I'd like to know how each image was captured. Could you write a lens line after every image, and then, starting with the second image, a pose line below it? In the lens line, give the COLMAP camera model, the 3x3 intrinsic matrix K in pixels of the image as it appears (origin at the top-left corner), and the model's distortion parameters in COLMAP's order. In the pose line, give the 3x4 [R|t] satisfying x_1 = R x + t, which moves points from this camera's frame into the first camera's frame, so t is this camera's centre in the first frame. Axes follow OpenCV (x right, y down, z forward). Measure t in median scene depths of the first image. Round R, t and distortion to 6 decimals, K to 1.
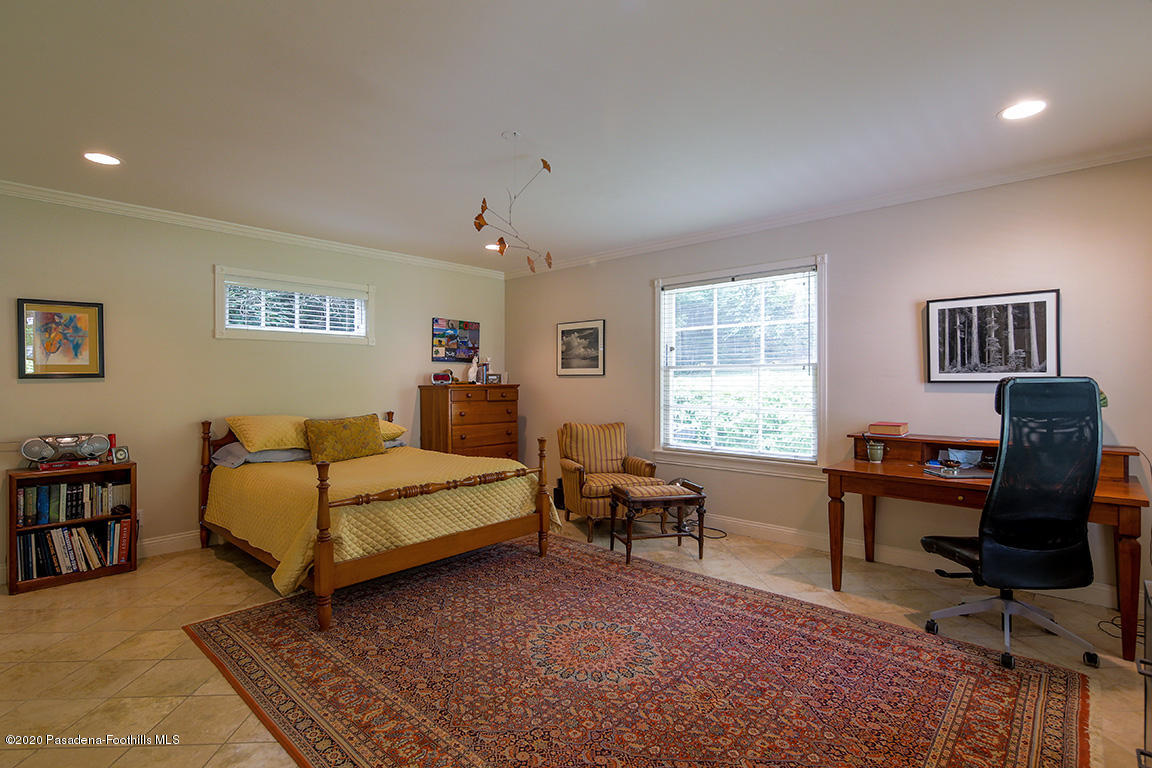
lens RADIAL K [[559.6, 0, 574.9], [0, 559.6, 377.4], [0, 0, 1]] dist [0.004950, 0.000125]
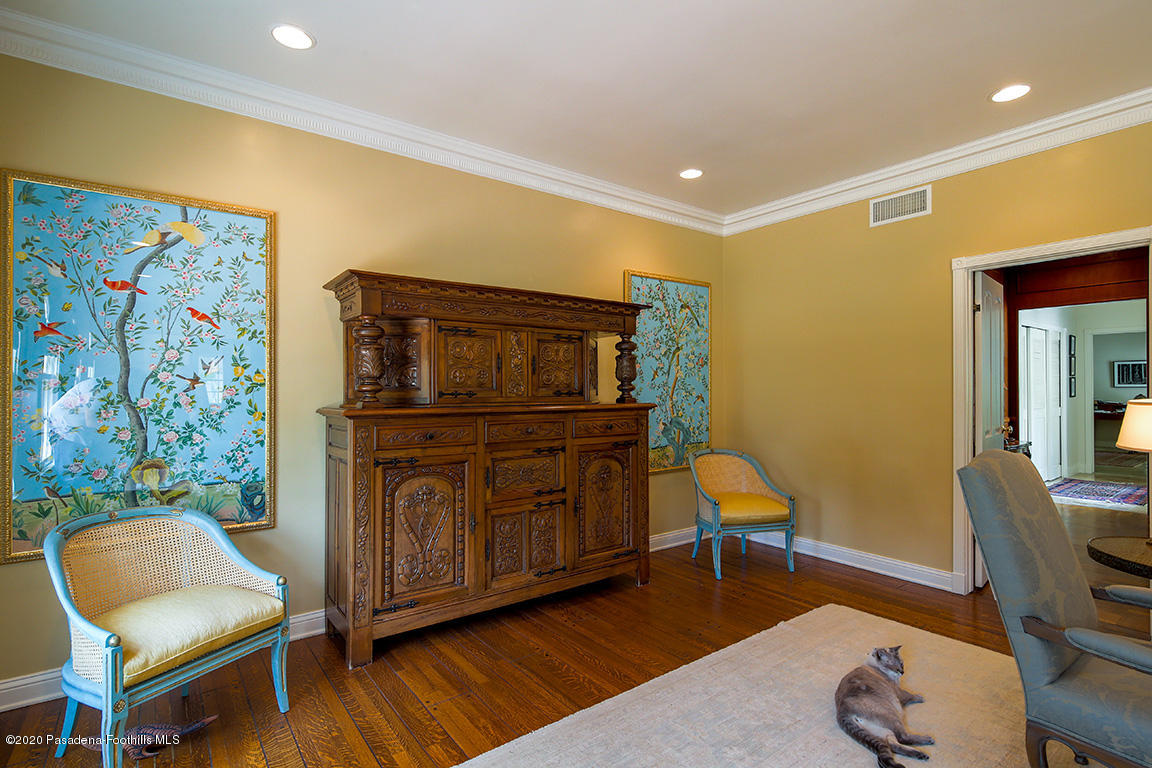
lens RADIAL K [[559.6, 0, 576.3], [0, 559.6, 385.9], [0, 0, 1]] dist [0.004950, 0.000125]
pose [[0.984539, 0.000015, -0.175167, -1.914841], [0.000729, 0.999991, 0.004182, -0.015735], [0.175165, -0.004245, 0.984530, -2.824358]]
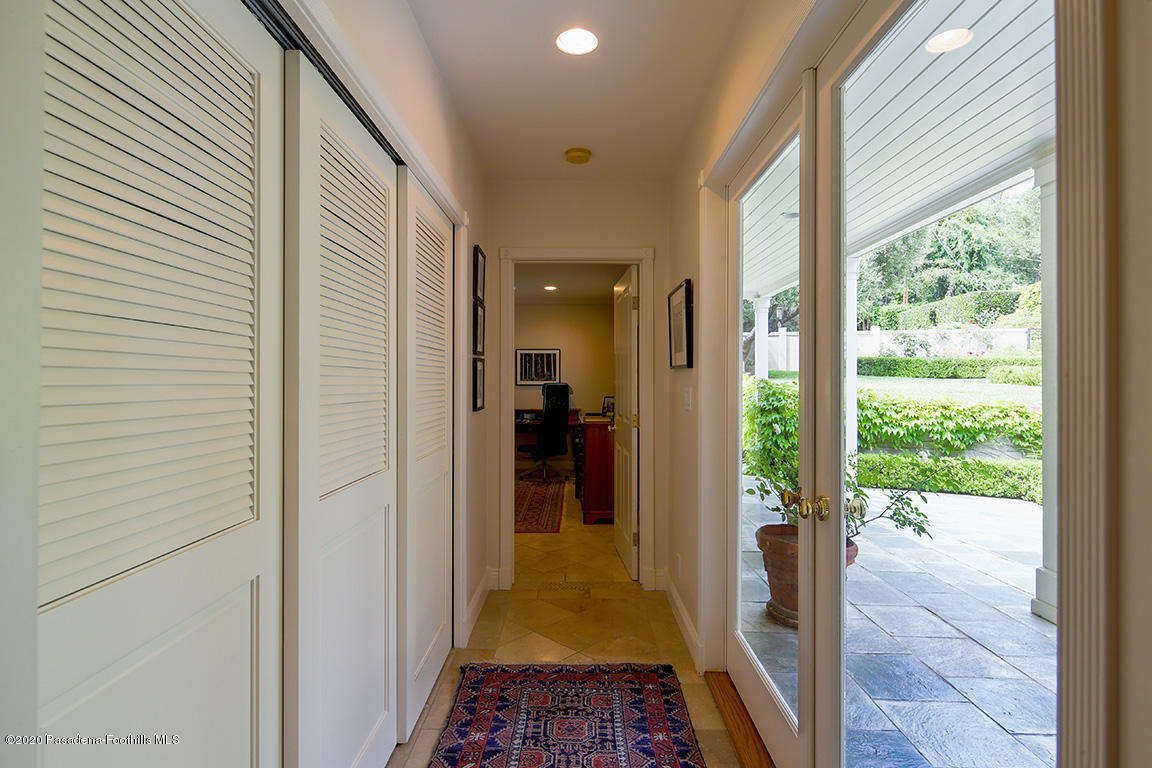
lens RADIAL K [[559.6, 0, 575.0], [0, 559.6, 383.6], [0, 0, 1]] dist [0.004950, 0.000125]
pose [[0.742567, 0.007628, 0.669728, -0.755314], [-0.011499, 0.999933, 0.001360, -0.003357], [-0.669673, -0.008711, 0.742605, -0.893348]]
